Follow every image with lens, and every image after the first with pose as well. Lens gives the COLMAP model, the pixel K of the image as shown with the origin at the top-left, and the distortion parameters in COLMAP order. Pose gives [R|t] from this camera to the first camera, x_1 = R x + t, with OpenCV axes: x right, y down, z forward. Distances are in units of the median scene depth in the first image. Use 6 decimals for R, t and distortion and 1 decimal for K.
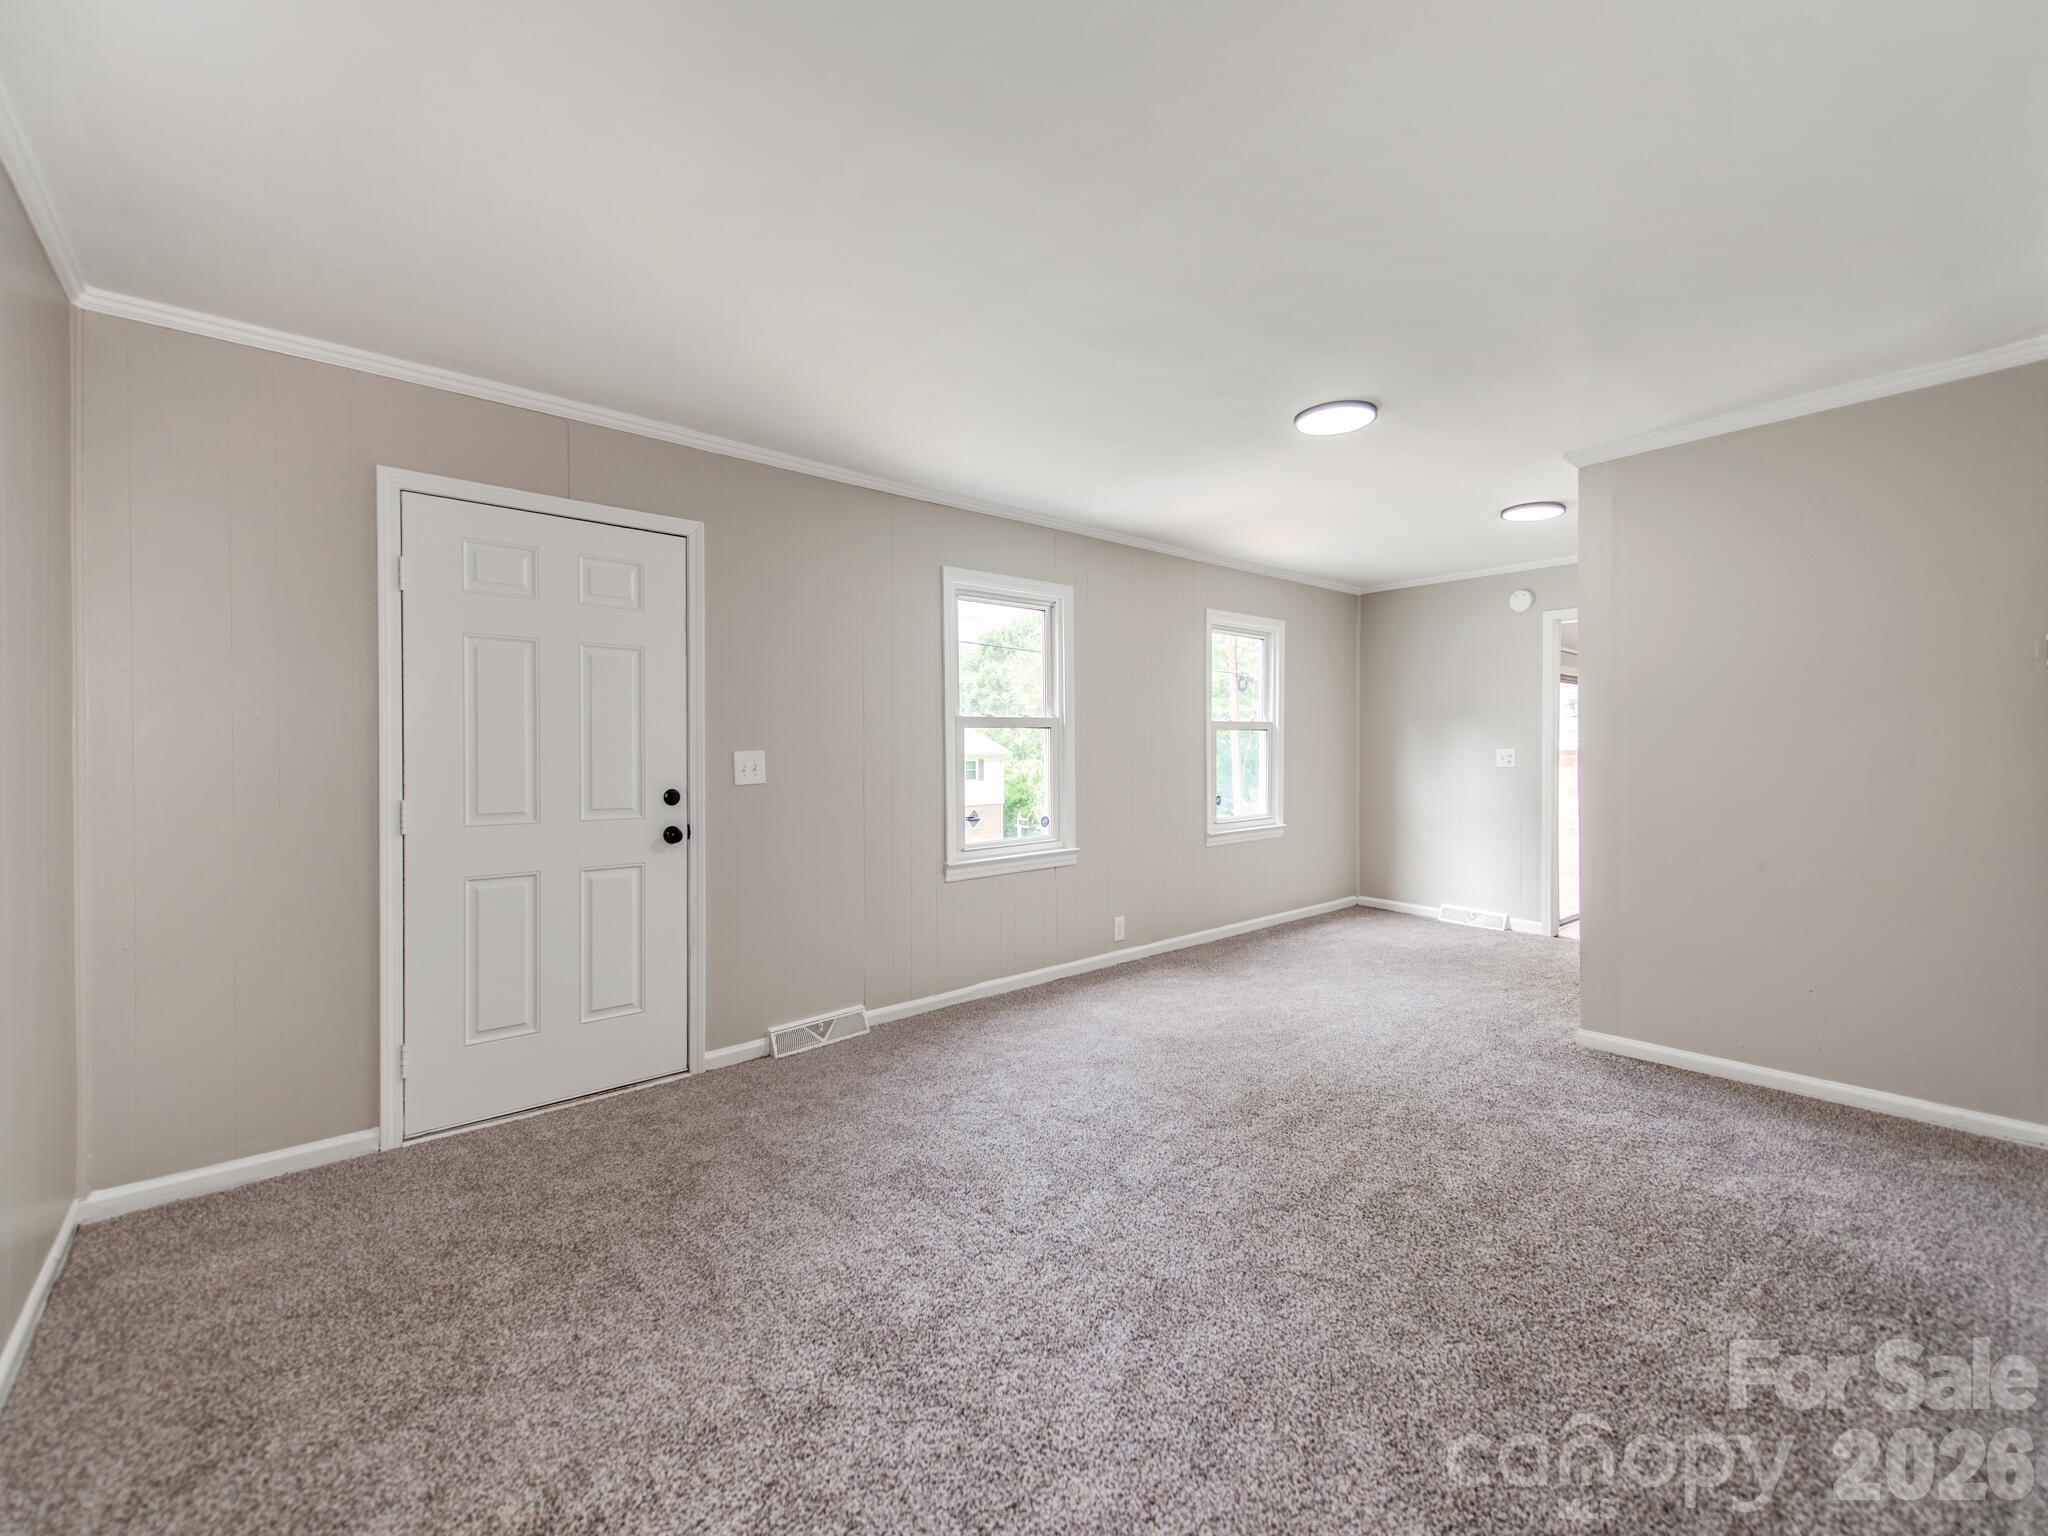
lens RADIAL K [[852.6, 0, 1035.1], [0, 852.6, 750.7], [0, 0, 1]] dist [0.023588, -0.001937]
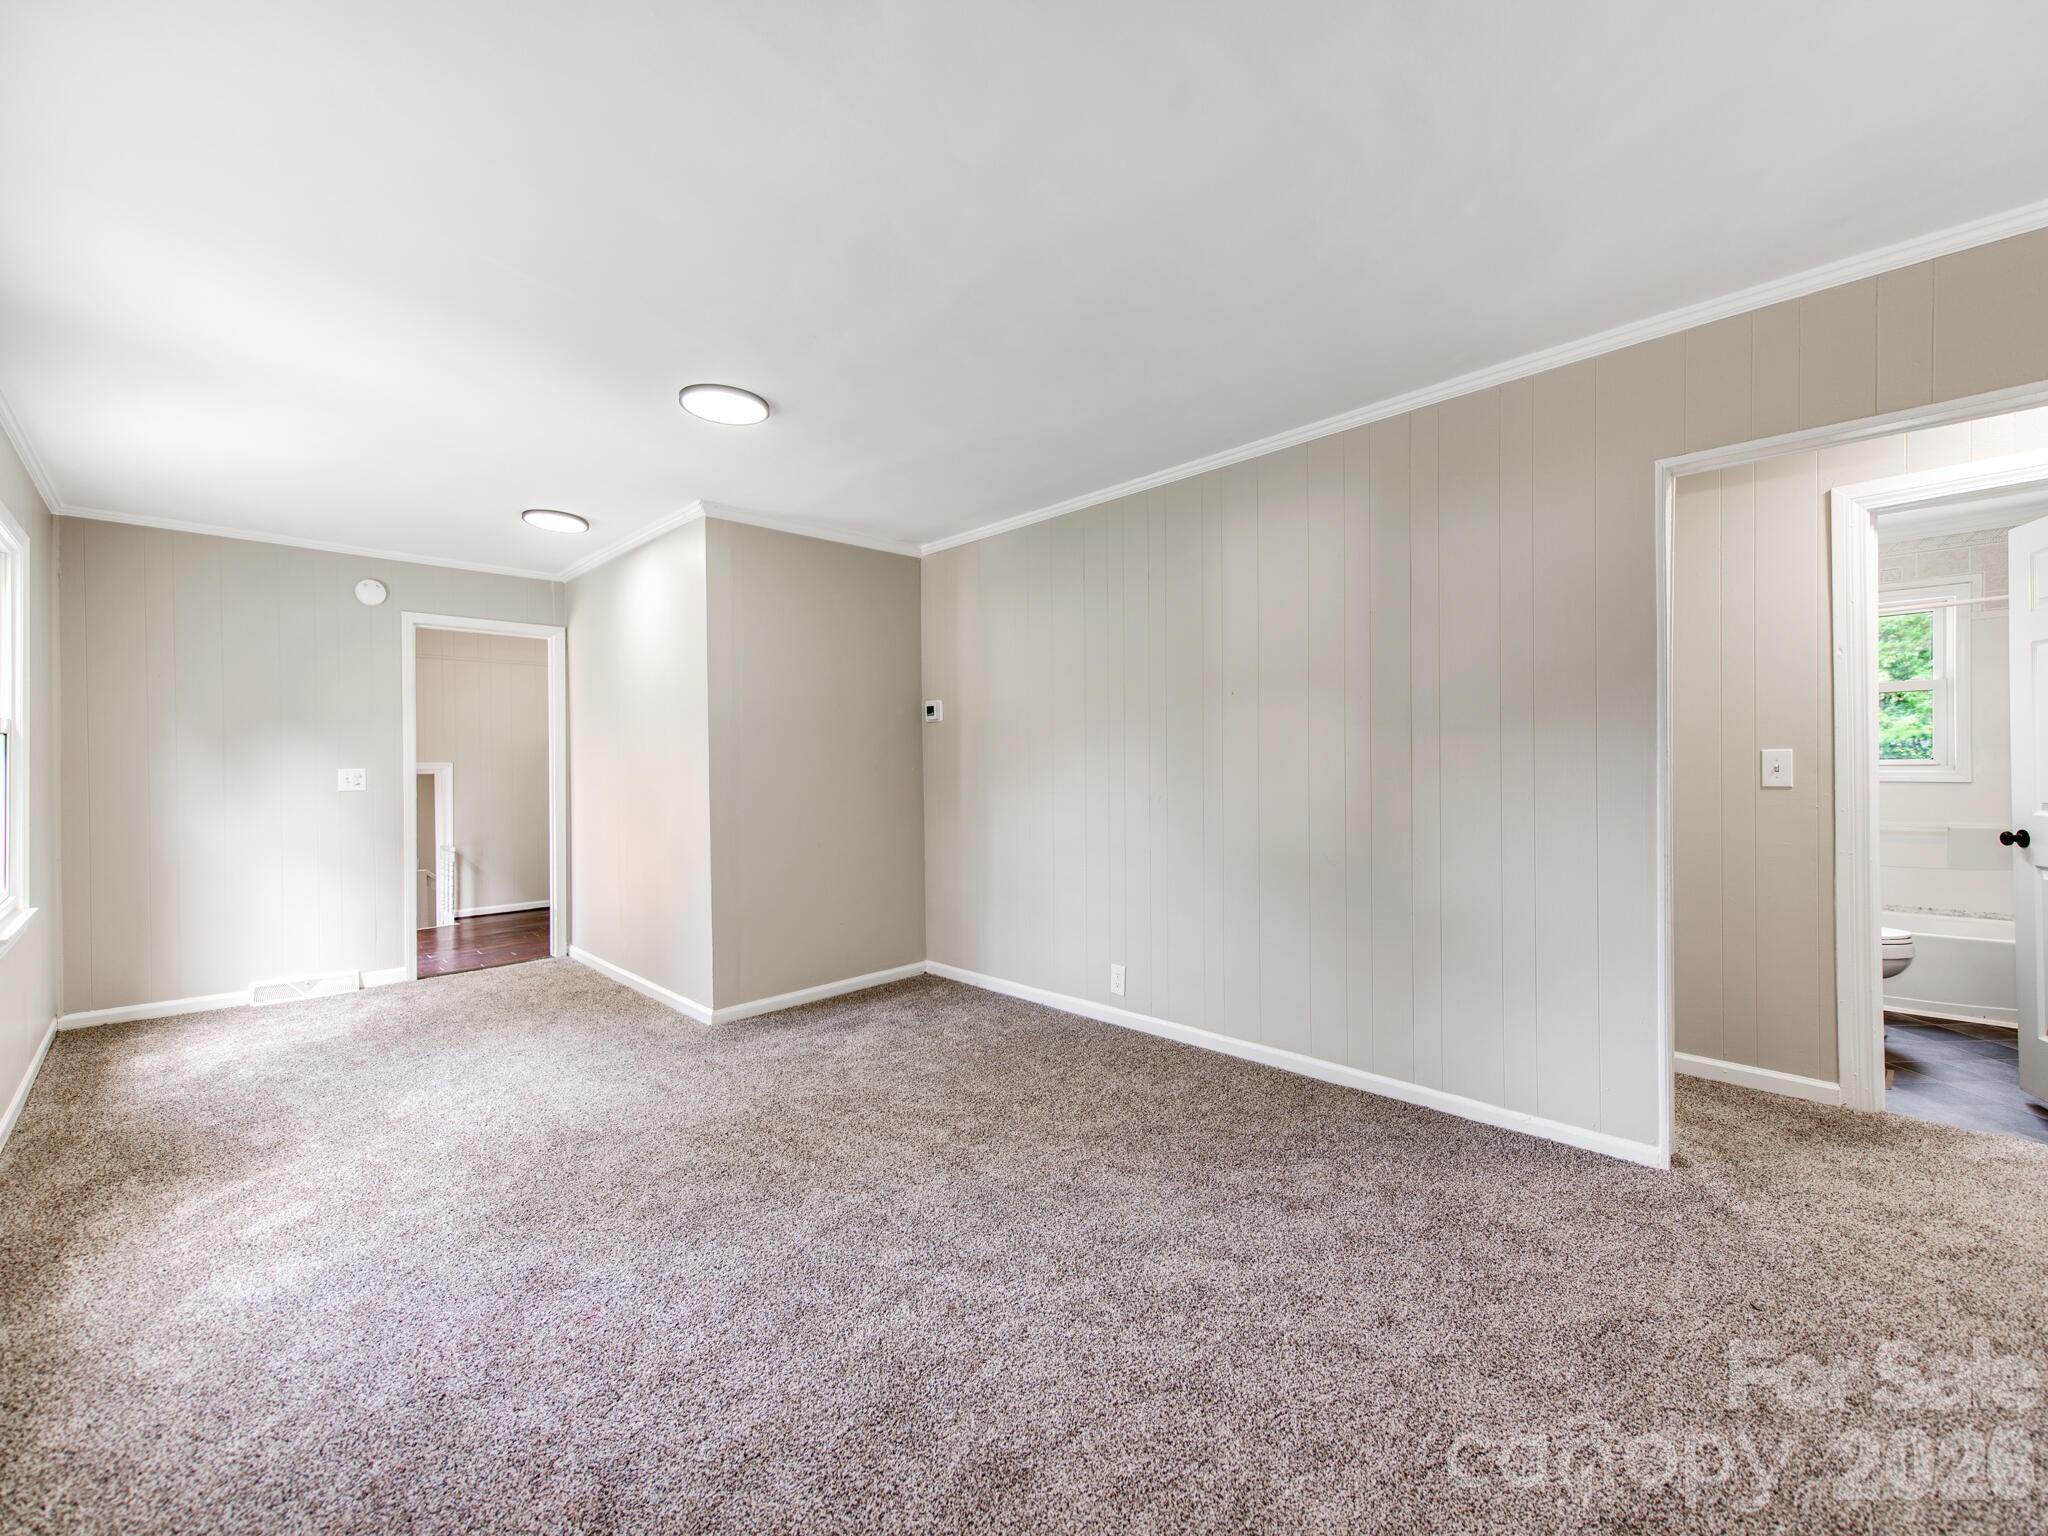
lens RADIAL K [[852.6, 0, 1043.6], [0, 852.6, 770.4], [0, 0, 1]] dist [0.023588, -0.001937]
pose [[-0.076665, -0.000264, 0.997057, -0.544284], [0.017867, 0.999839, 0.001638, 0.016350], [-0.996897, 0.017940, -0.076648, 0.689726]]
